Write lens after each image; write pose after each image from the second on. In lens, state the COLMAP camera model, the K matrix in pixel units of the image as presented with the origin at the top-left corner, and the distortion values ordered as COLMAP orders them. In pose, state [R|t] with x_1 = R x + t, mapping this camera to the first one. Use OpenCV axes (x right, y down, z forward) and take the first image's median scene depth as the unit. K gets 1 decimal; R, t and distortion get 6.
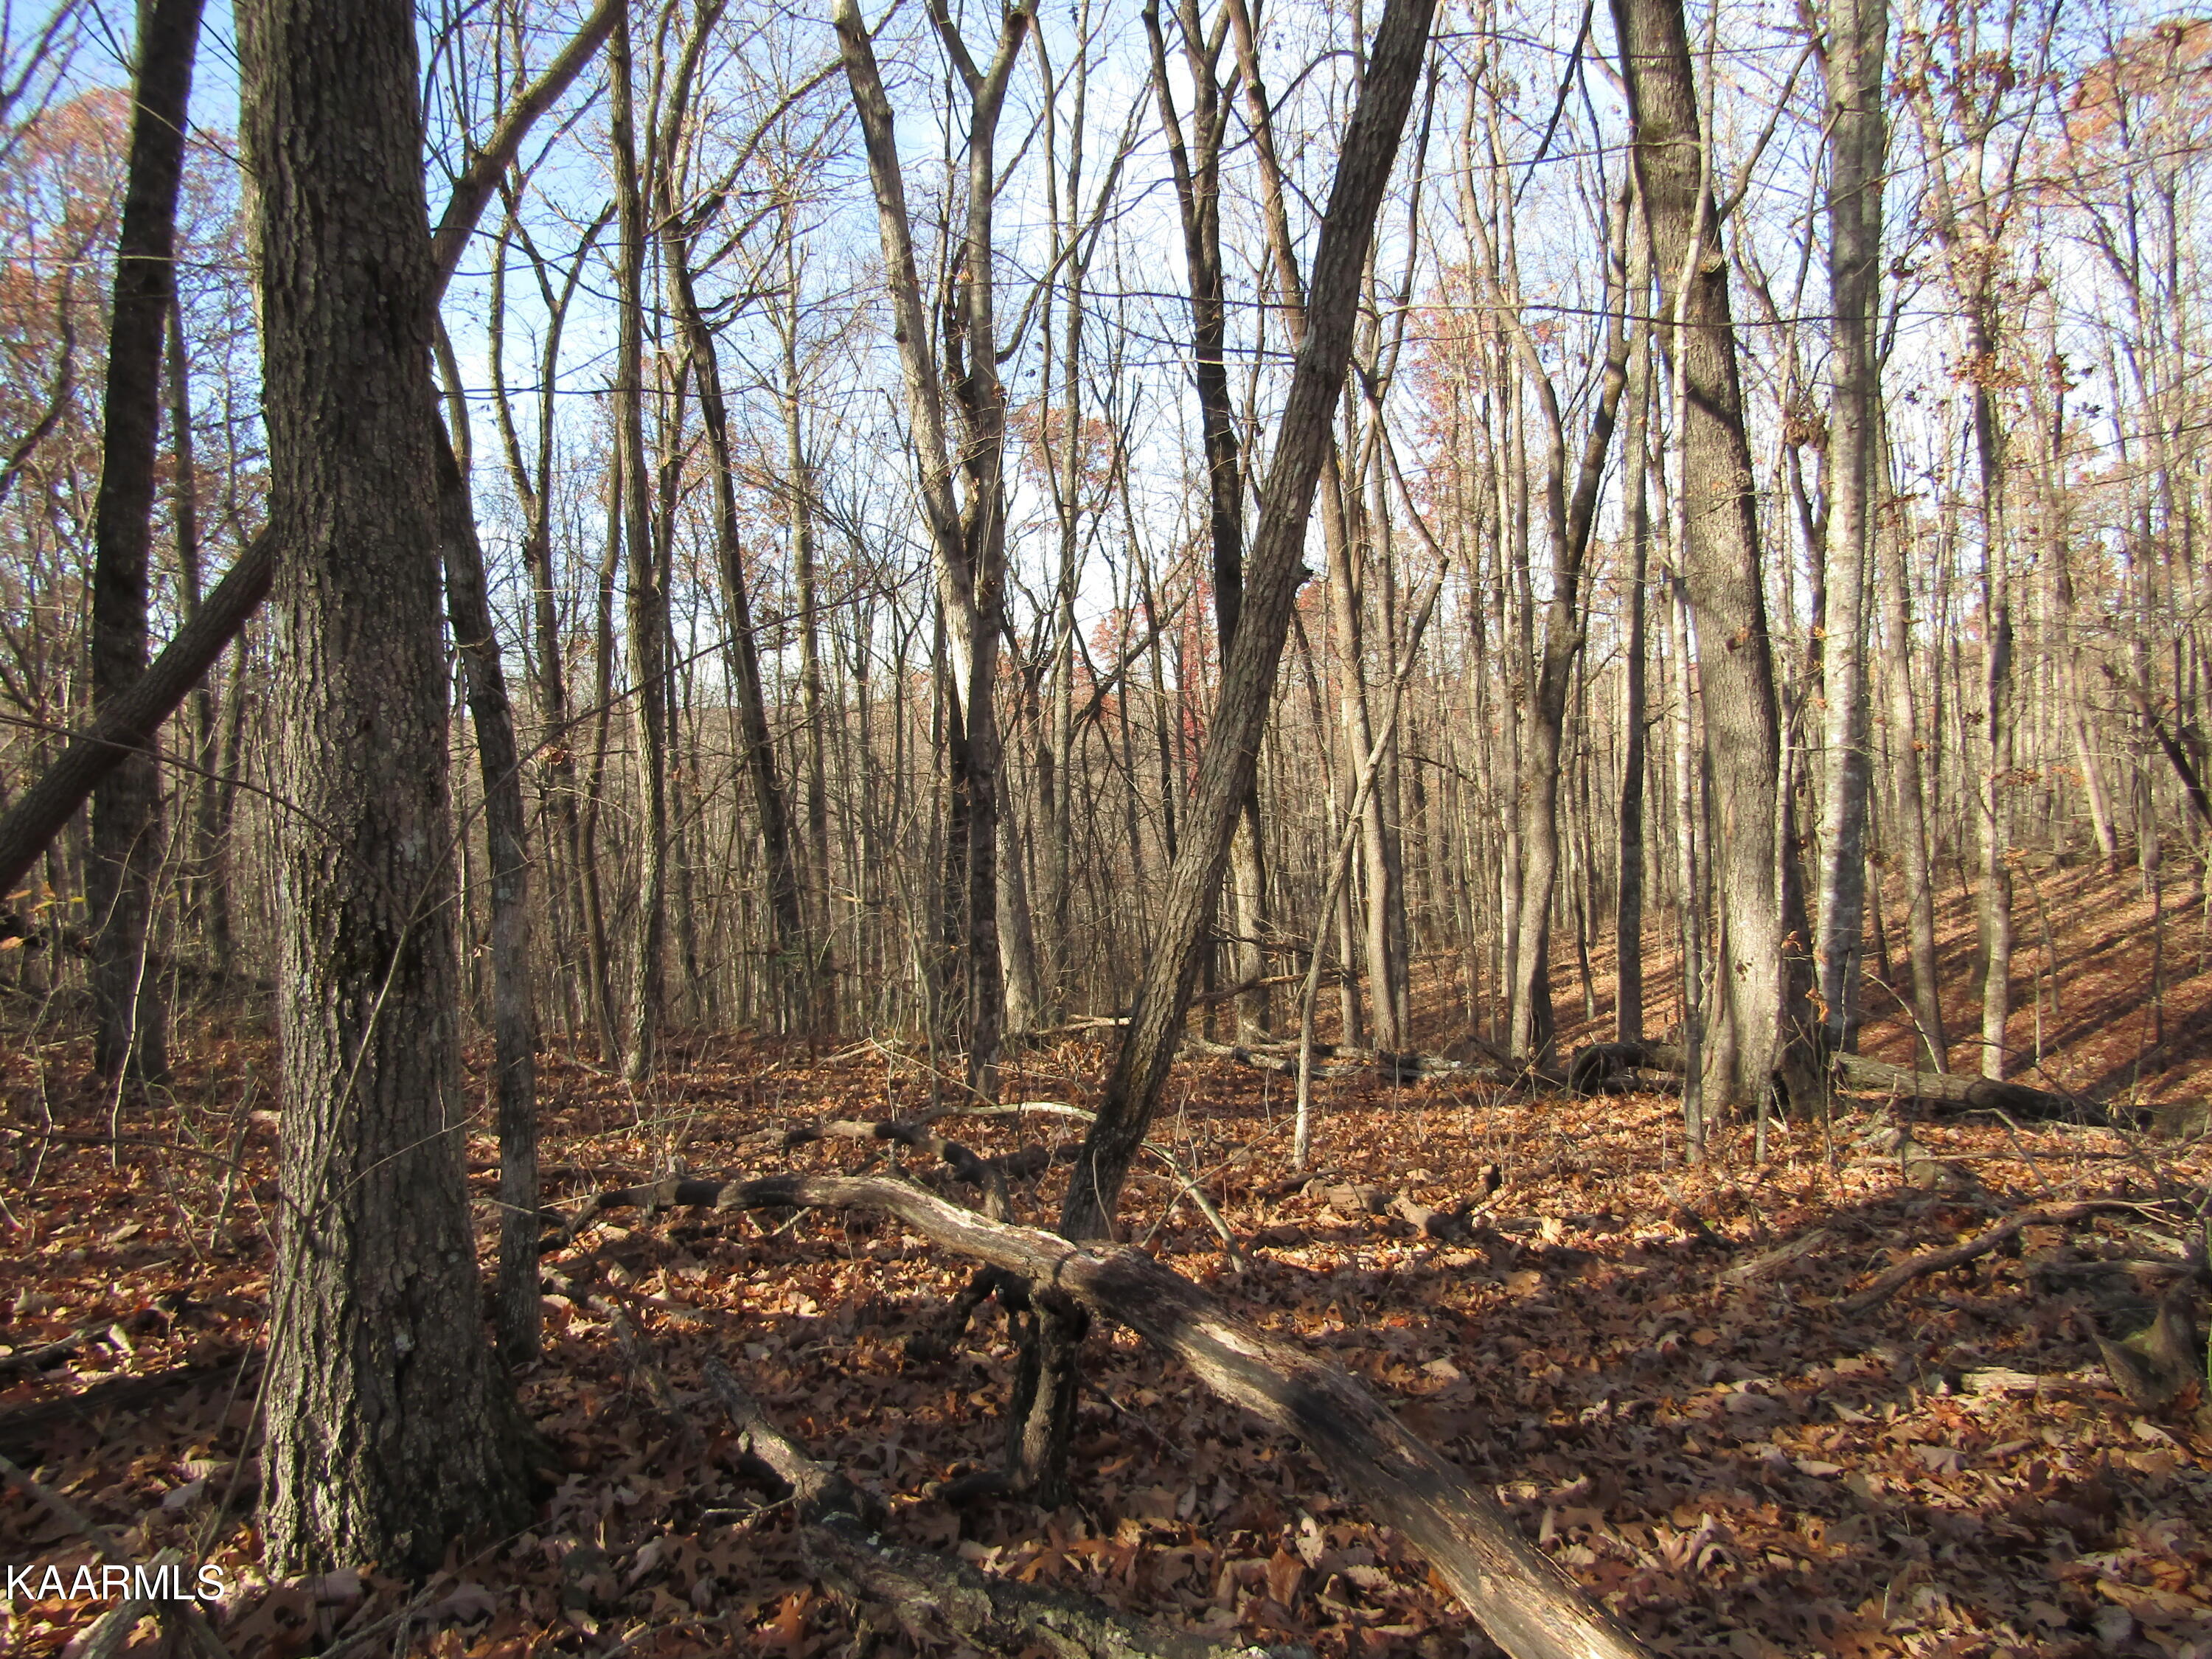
lens RADIAL K [[1565.3, 0, 1100.3], [0, 1565.3, 816.6], [0, 0, 1]] dist [-0.004505, 0.002232]
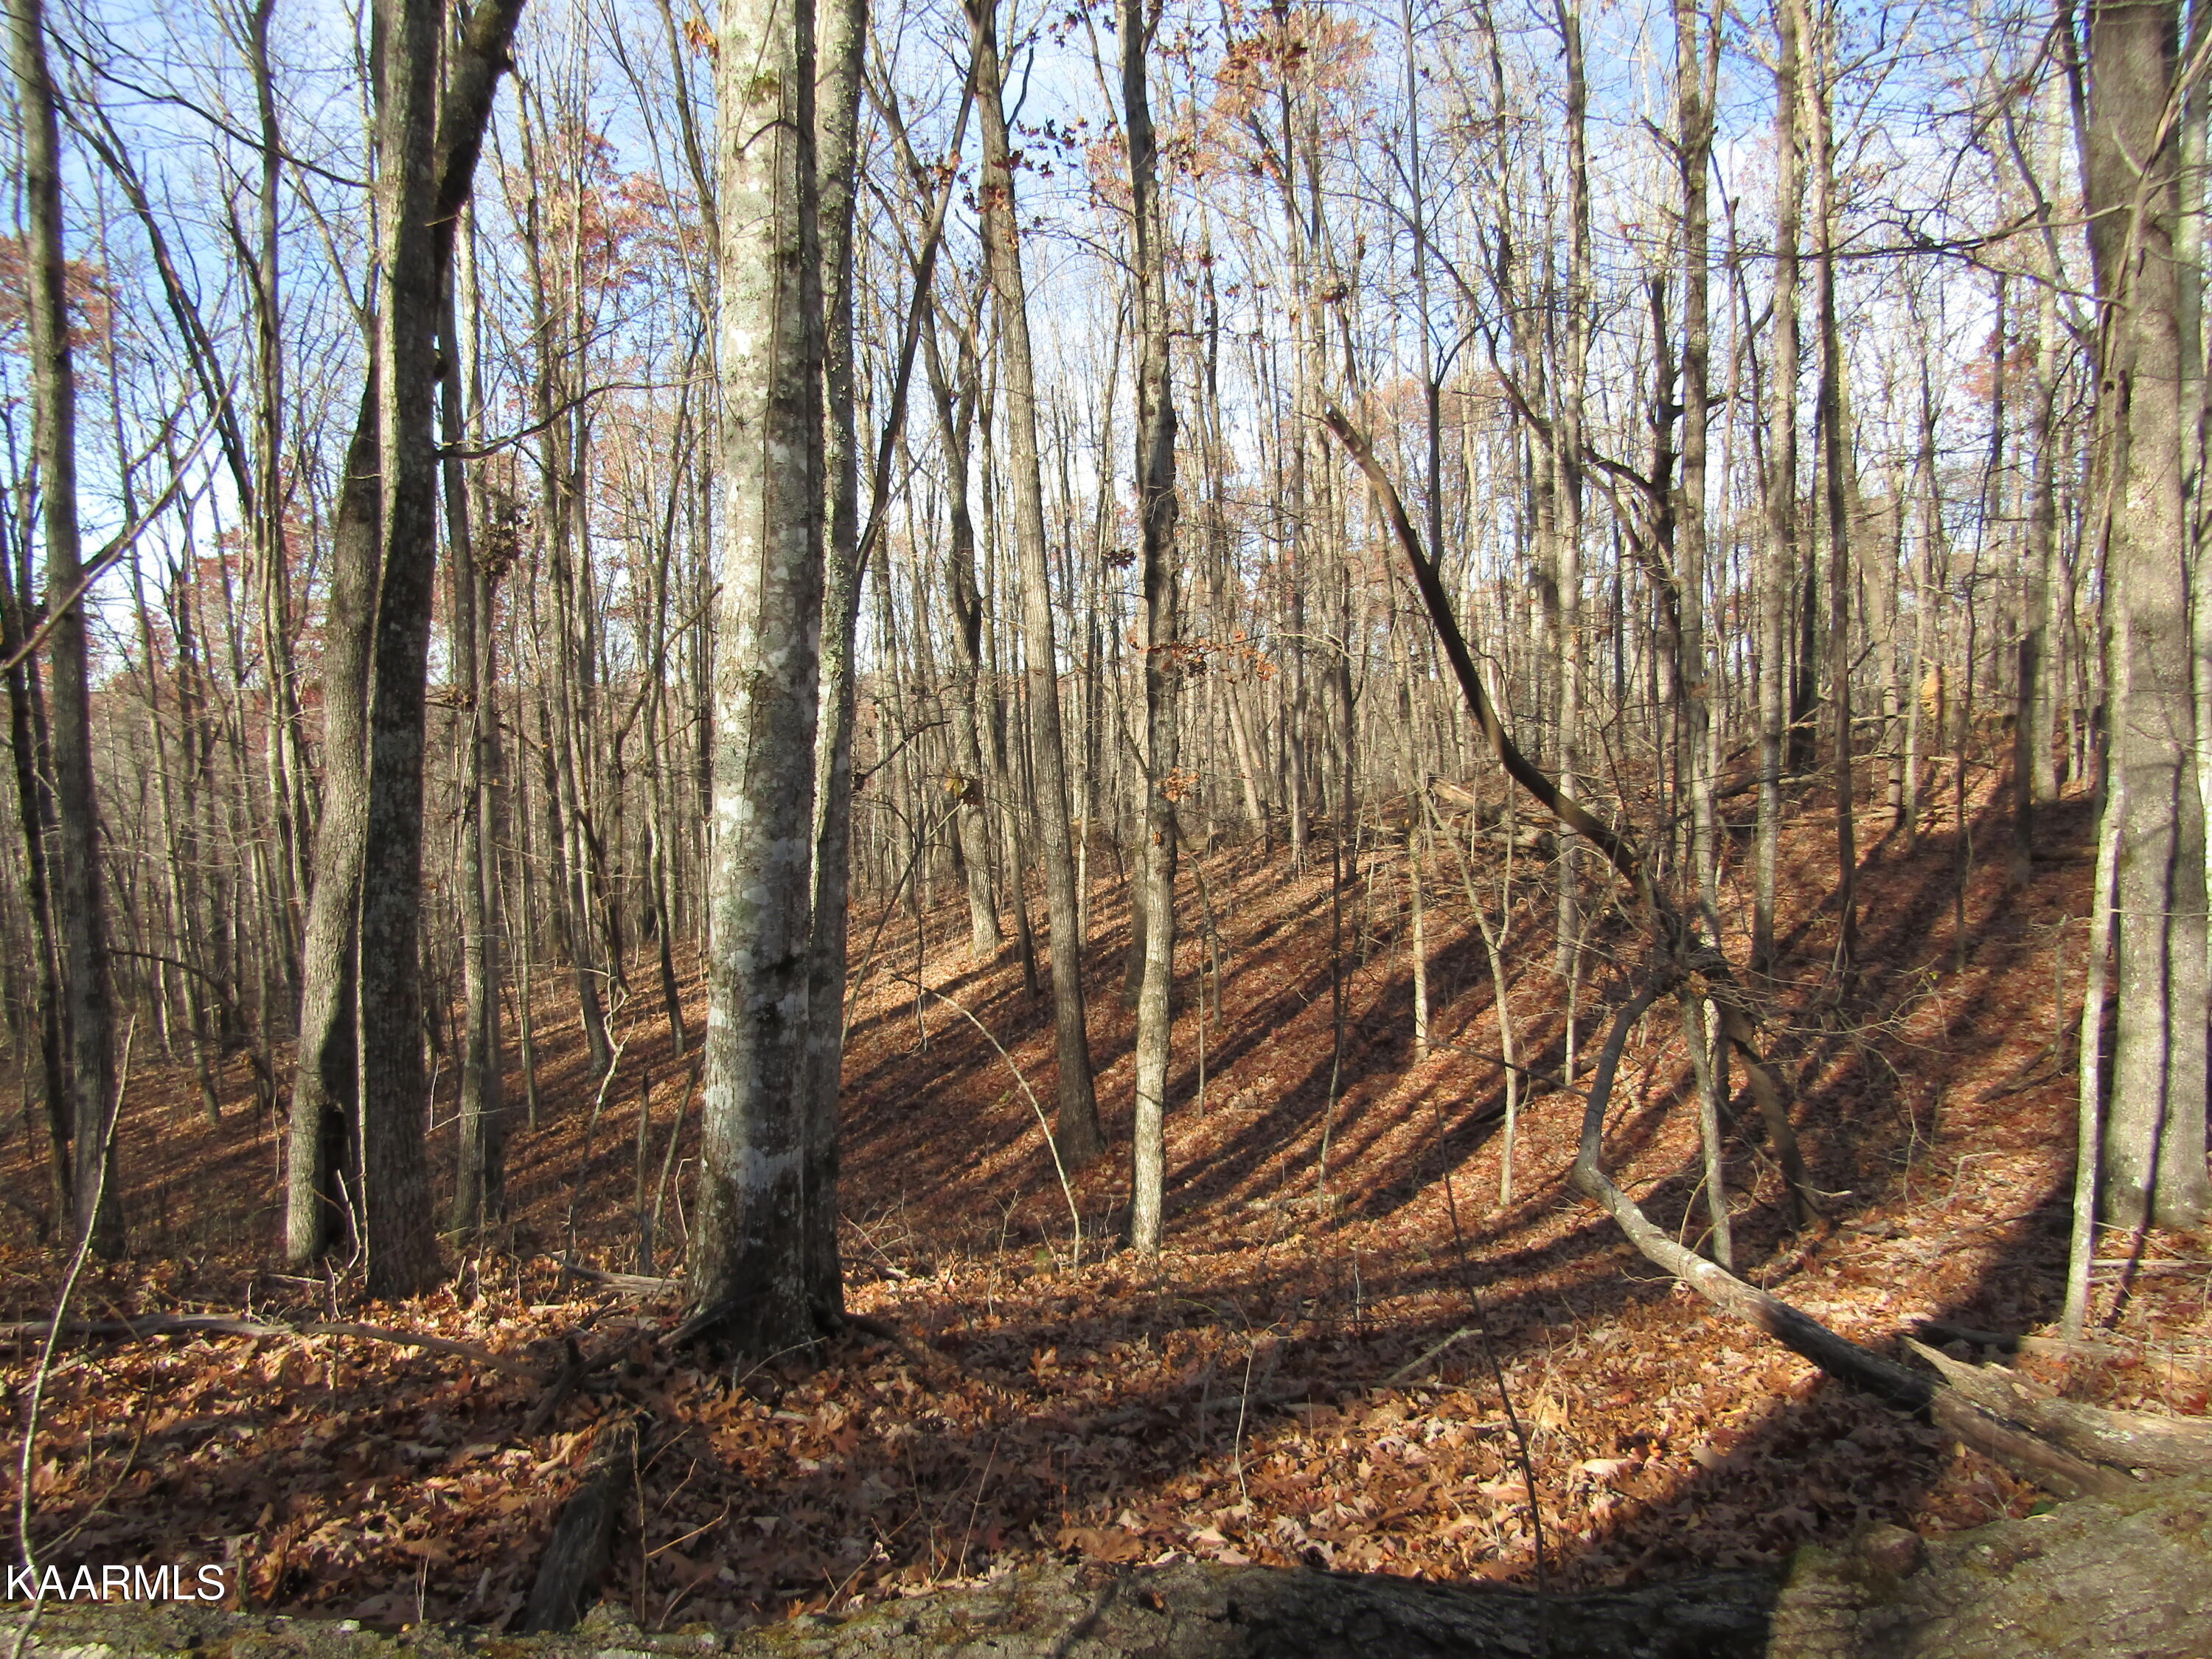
lens RADIAL K [[1565.3, 0, 1100.3], [0, 1565.3, 816.6], [0, 0, 1]] dist [-0.004505, 0.002232]
pose [[0.883582, 0.000688, 0.468276, 0.170550], [0.003182, 0.999967, -0.007472, 0.024942], [-0.468266, 0.008092, 0.883551, 0.298464]]
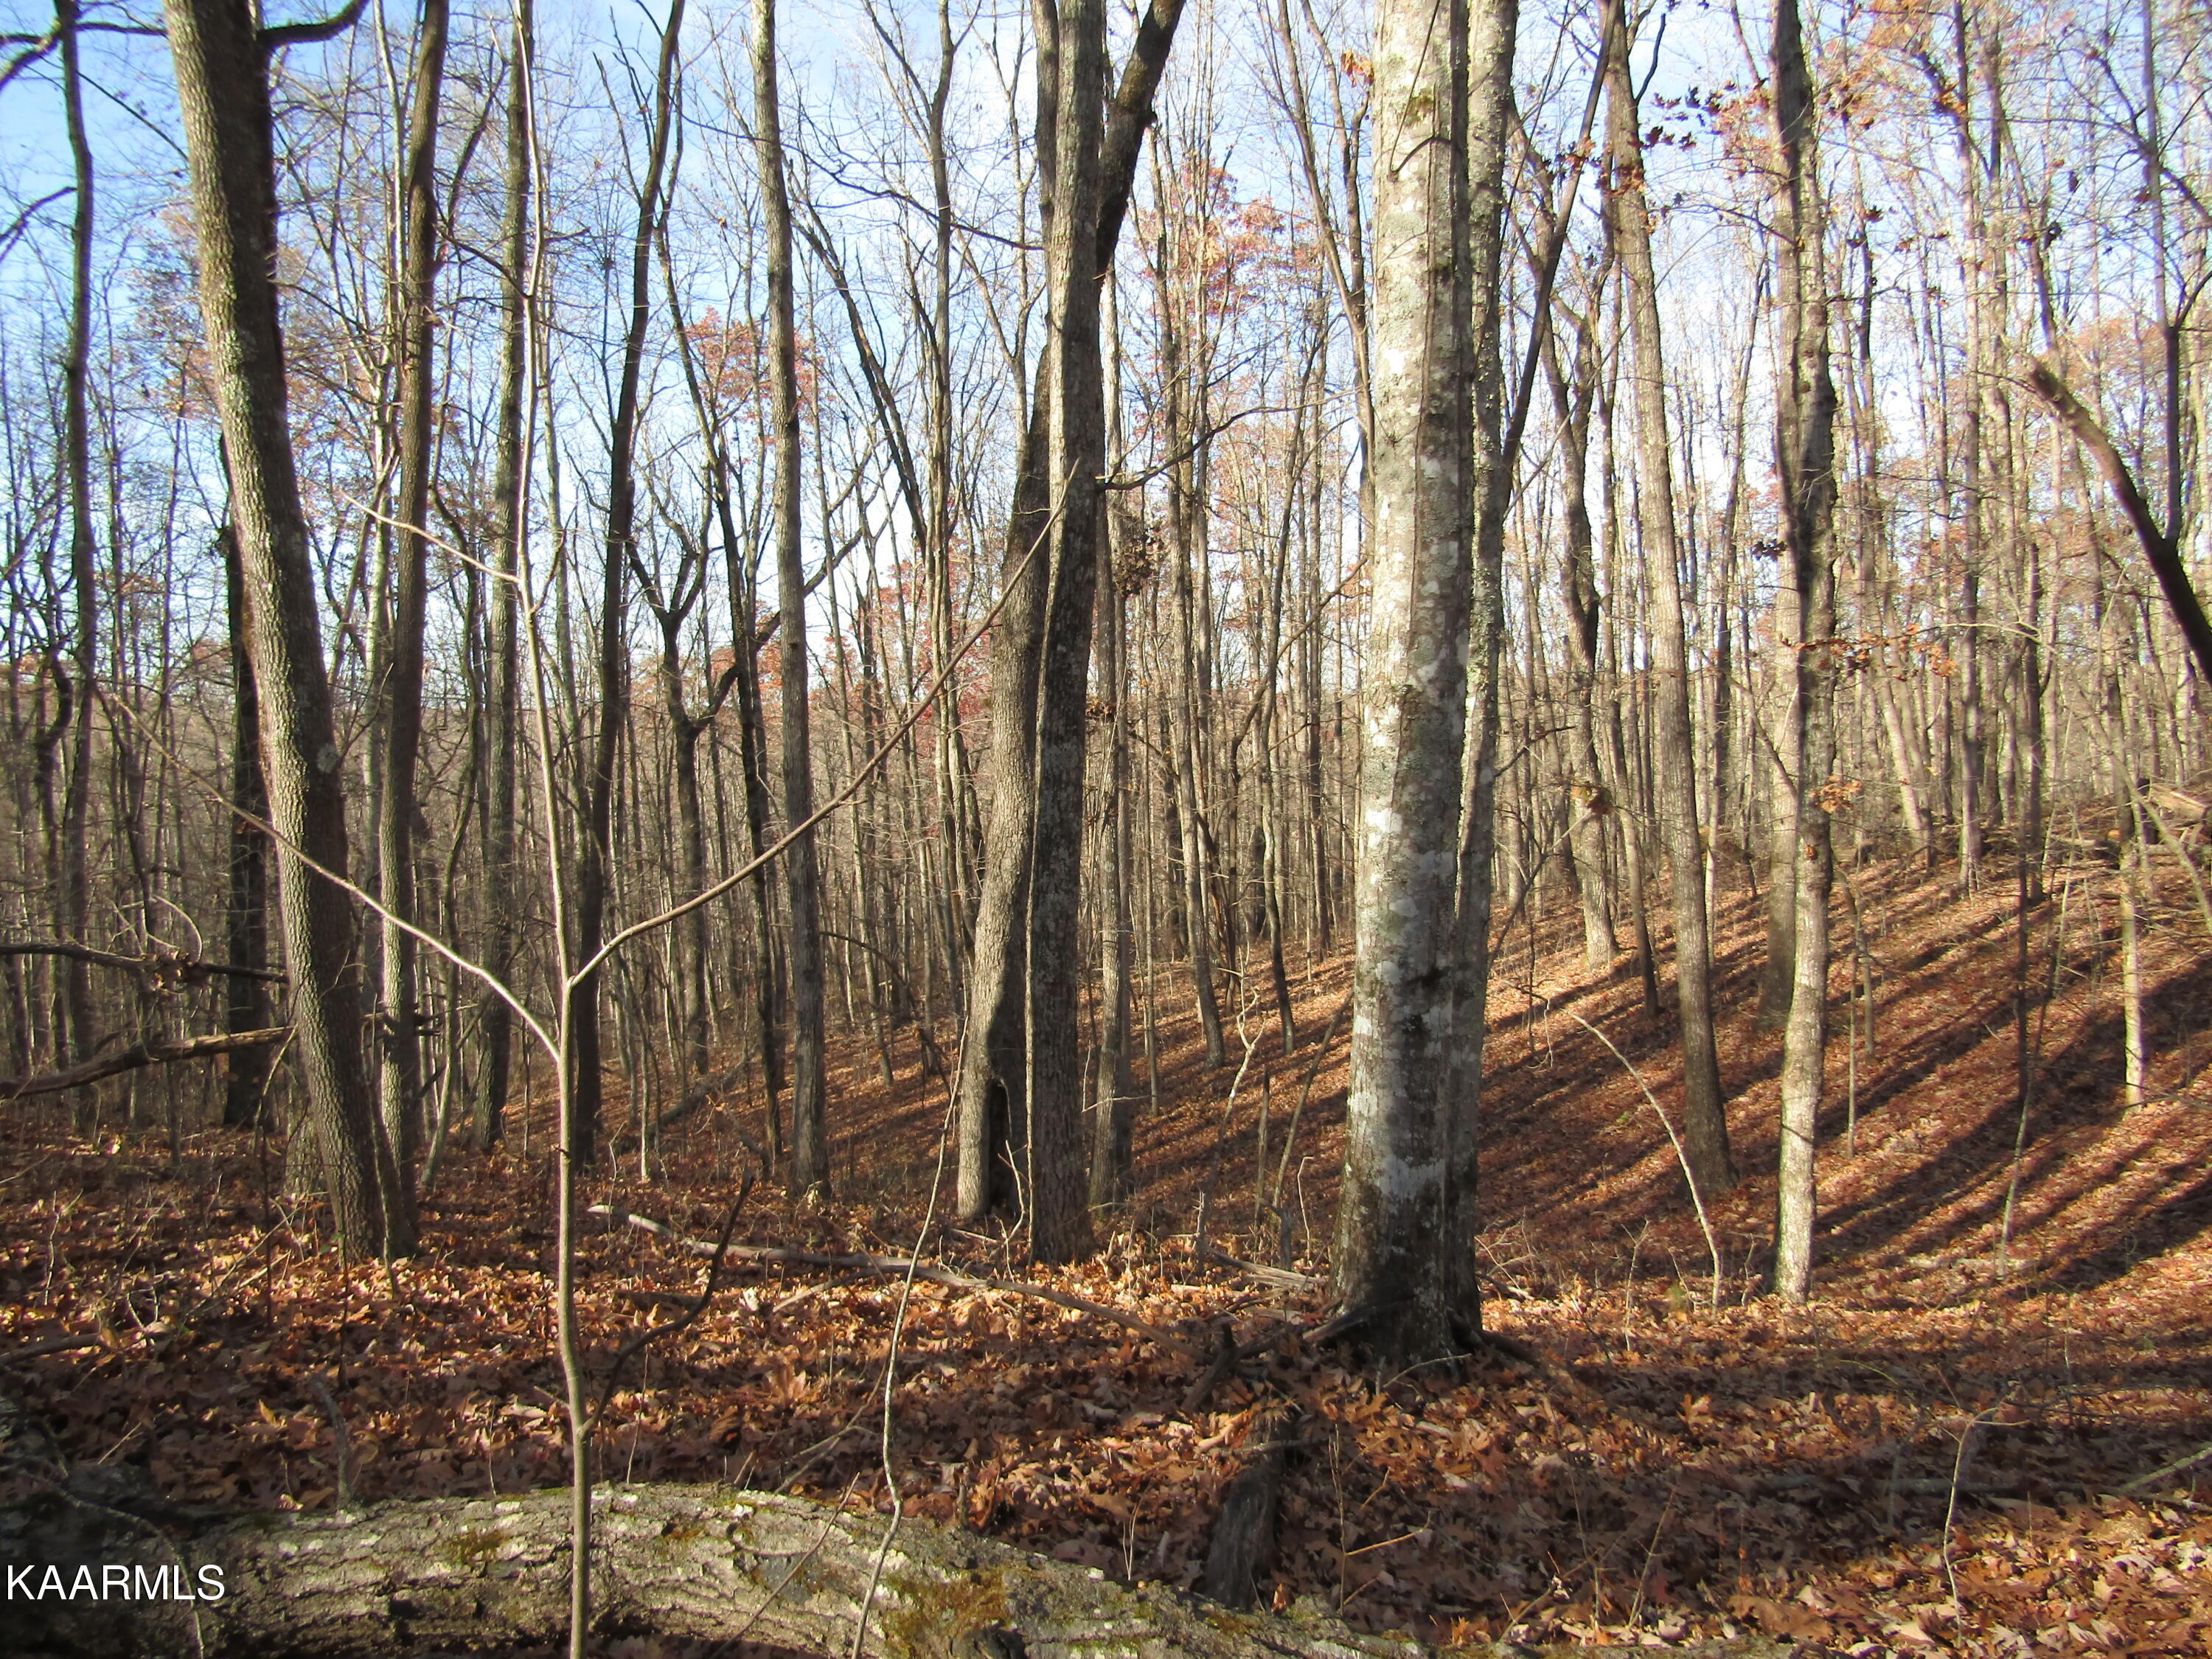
lens RADIAL K [[1566.5, 0, 1116.0], [0, 1566.5, 817.1], [0, 0, 1]] dist [-0.002031, -0.001306]
pose [[0.992987, 0.010257, 0.117775, 0.165961], [-0.009385, 0.999924, -0.007956, 0.023962], [-0.117847, 0.006794, 0.993008, 0.299093]]
